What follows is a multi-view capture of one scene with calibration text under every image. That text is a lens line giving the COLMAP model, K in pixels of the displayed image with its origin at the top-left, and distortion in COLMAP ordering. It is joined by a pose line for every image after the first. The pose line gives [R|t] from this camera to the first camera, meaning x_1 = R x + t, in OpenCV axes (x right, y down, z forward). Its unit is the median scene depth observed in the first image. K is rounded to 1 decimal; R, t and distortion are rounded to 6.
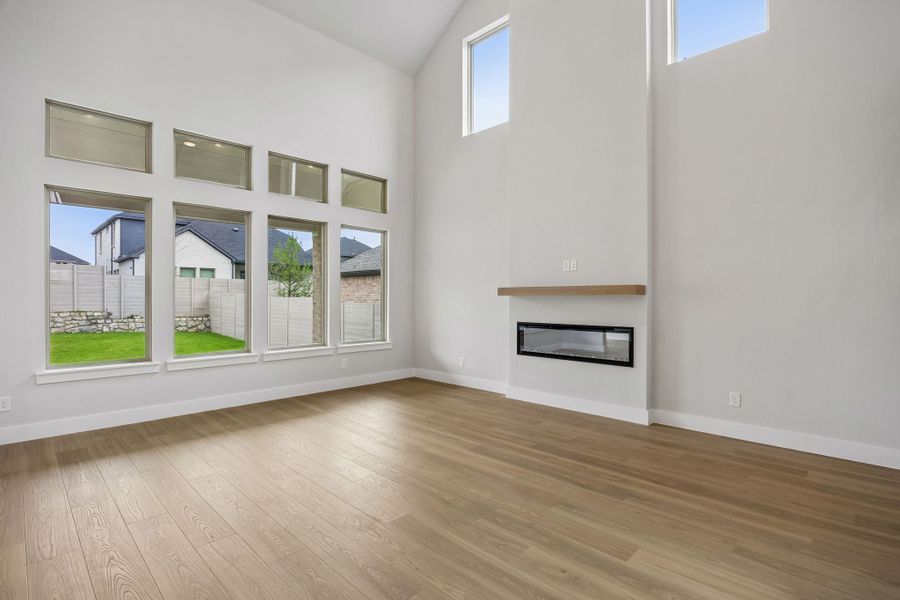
lens RADIAL K [[444.5, 0, 450.0], [0, 444.5, 300.0], [0, 0, 1]] dist [-0.022129, 0.000062]
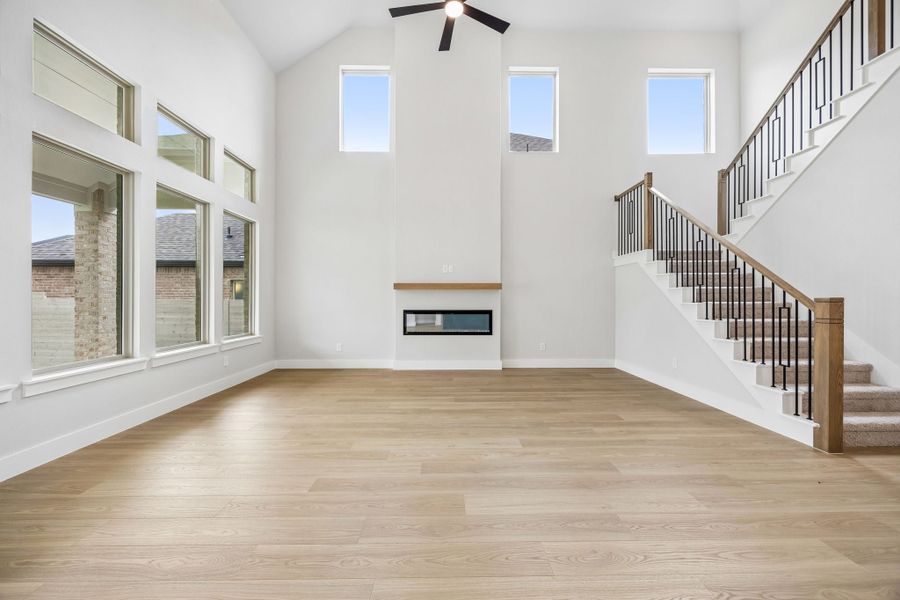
lens RADIAL K [[357.9, 0, 452.7], [0, 357.9, 297.9], [0, 0, 1]] dist [0.000602, 0.000126]
pose [[0.692611, 0.001651, 0.721309, -0.514218], [0.003018, 0.999982, -0.005187, 0.020541], [-0.721305, 0.005769, 0.692593, 0.176126]]
